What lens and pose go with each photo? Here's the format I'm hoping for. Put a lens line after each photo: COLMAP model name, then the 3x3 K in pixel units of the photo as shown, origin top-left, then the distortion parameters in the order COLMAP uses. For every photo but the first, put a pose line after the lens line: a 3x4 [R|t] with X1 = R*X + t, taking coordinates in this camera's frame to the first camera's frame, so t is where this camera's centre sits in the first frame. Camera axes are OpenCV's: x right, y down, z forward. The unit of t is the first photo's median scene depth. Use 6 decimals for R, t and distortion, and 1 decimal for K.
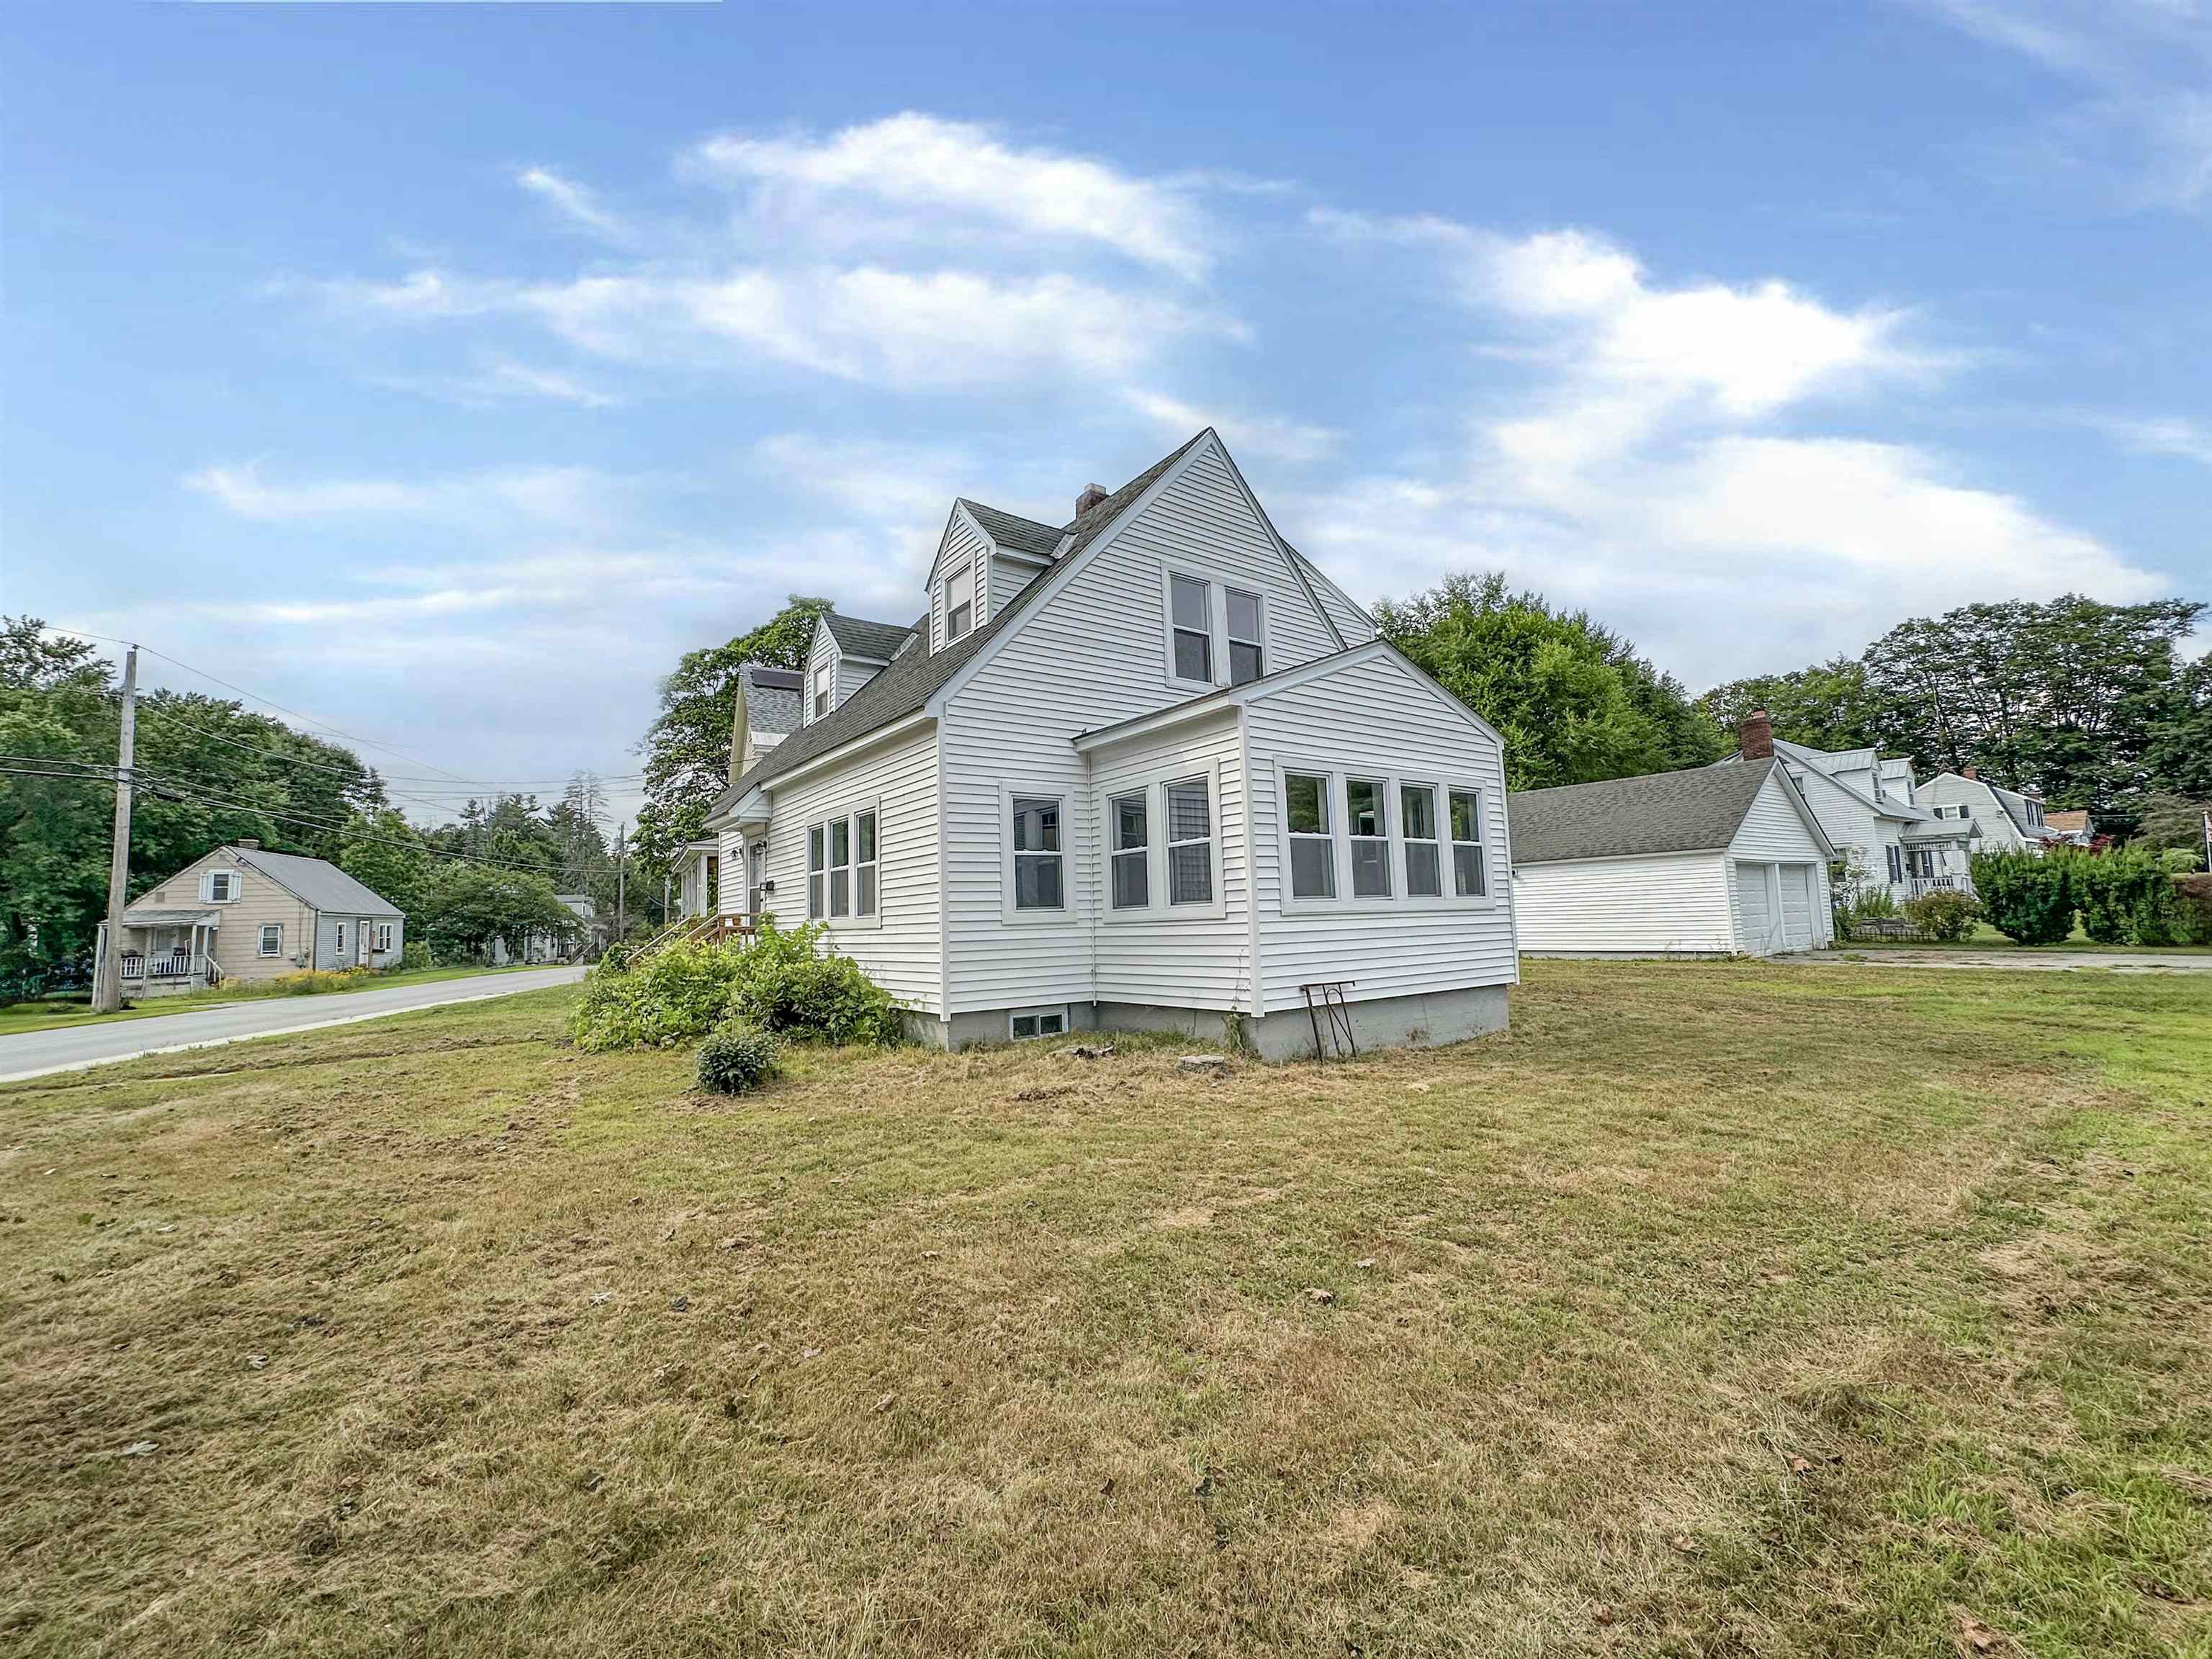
lens RADIAL K [[880.9, 0, 1107.2], [0, 880.9, 830.6], [0, 0, 1]] dist [-0.000341, 0.000221]
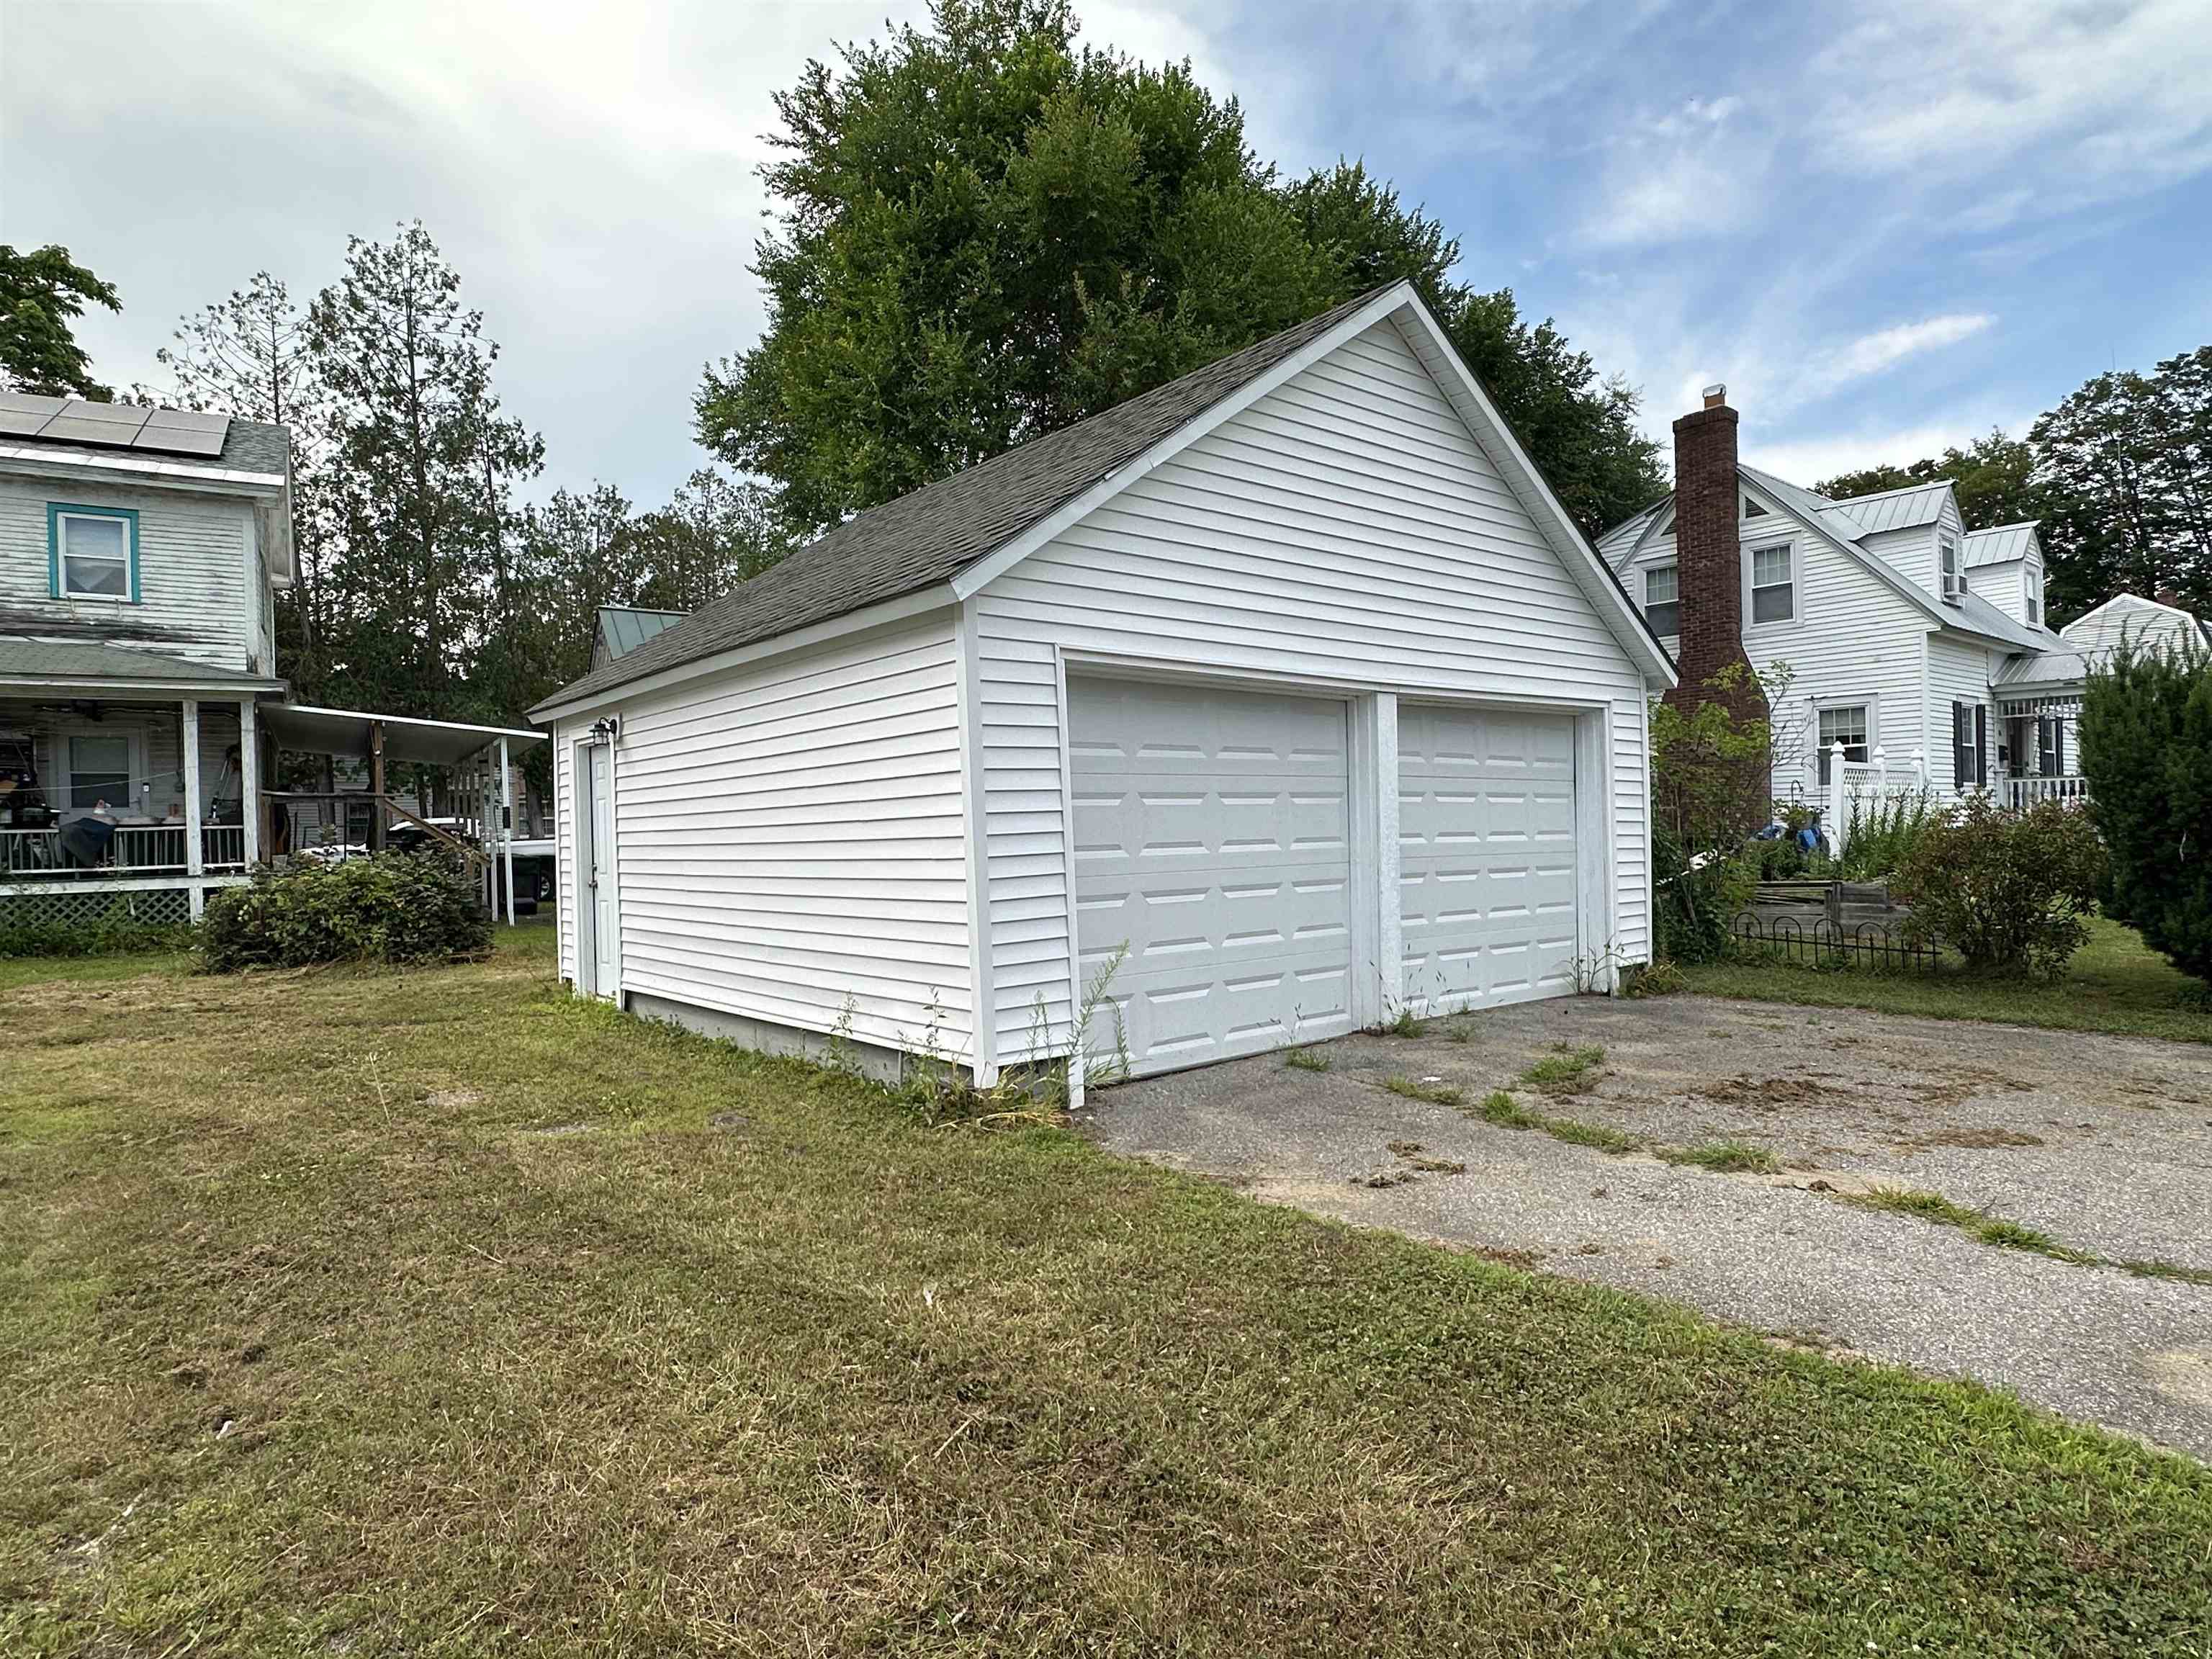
lens RADIAL K [[1241.0, 0, 1104.8], [0, 1241.0, 829.7], [0, 0, 1]] dist [0.005751, 0.000346]
pose [[0.997499, 0.009369, 0.070060, 0.415632], [-0.015974, 0.995415, 0.094308, 0.028379], [-0.068855, -0.095191, 0.993075, 0.404046]]
